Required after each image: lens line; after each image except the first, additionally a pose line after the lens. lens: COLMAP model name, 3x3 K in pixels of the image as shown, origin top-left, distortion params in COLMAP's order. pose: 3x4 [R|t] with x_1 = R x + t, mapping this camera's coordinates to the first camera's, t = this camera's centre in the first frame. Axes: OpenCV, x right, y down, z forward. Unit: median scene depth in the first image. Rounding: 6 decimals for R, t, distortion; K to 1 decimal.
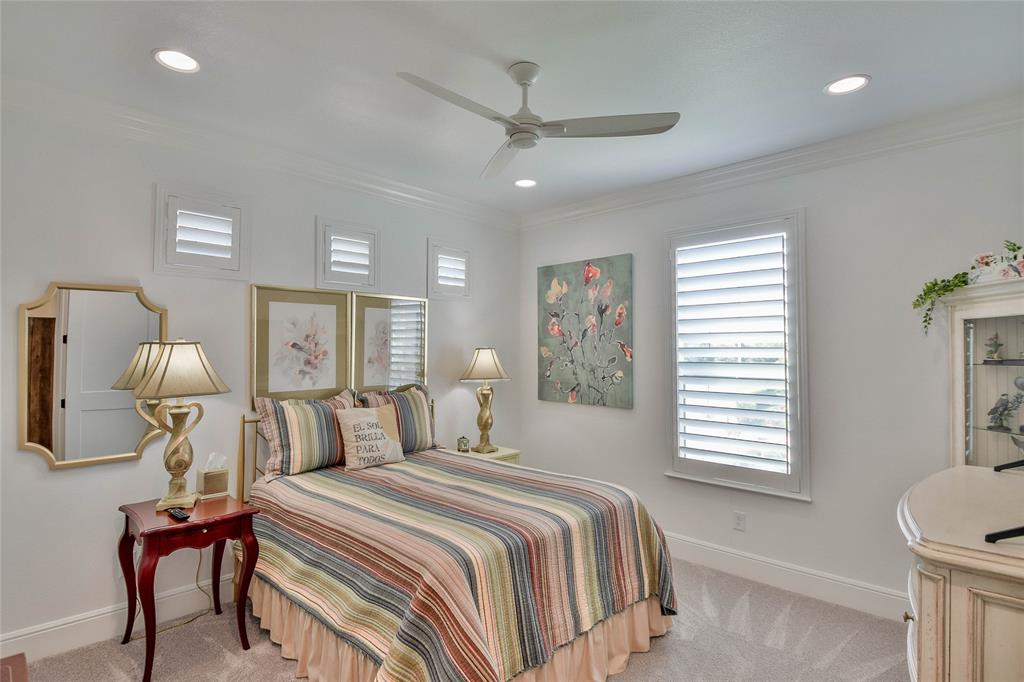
lens RADIAL K [[512.0, 0, 507.6], [0, 512.0, 335.5], [0, 0, 1]] dist [0.005128, -0.023253]
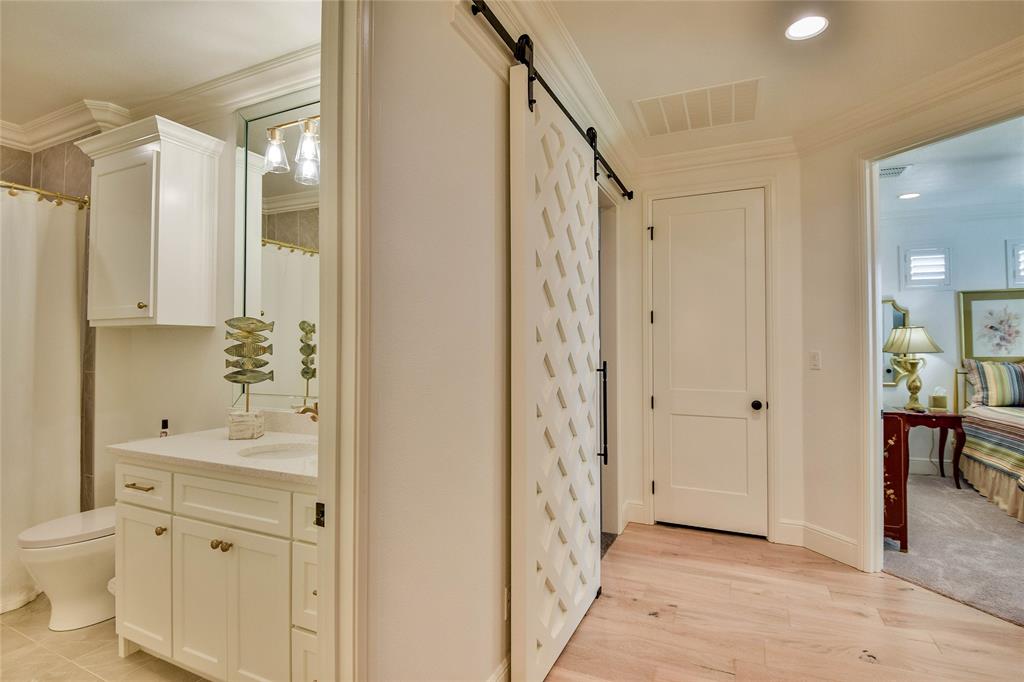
lens RADIAL K [[512.0, 0, 507.6], [0, 512.0, 335.5], [0, 0, 1]] dist [0.005128, -0.023253]
pose [[0.337792, -0.027309, -0.940824, 0.580690], [0.031646, 0.999343, -0.017645, 0.026564], [0.940689, -0.023813, 0.338435, -0.993134]]
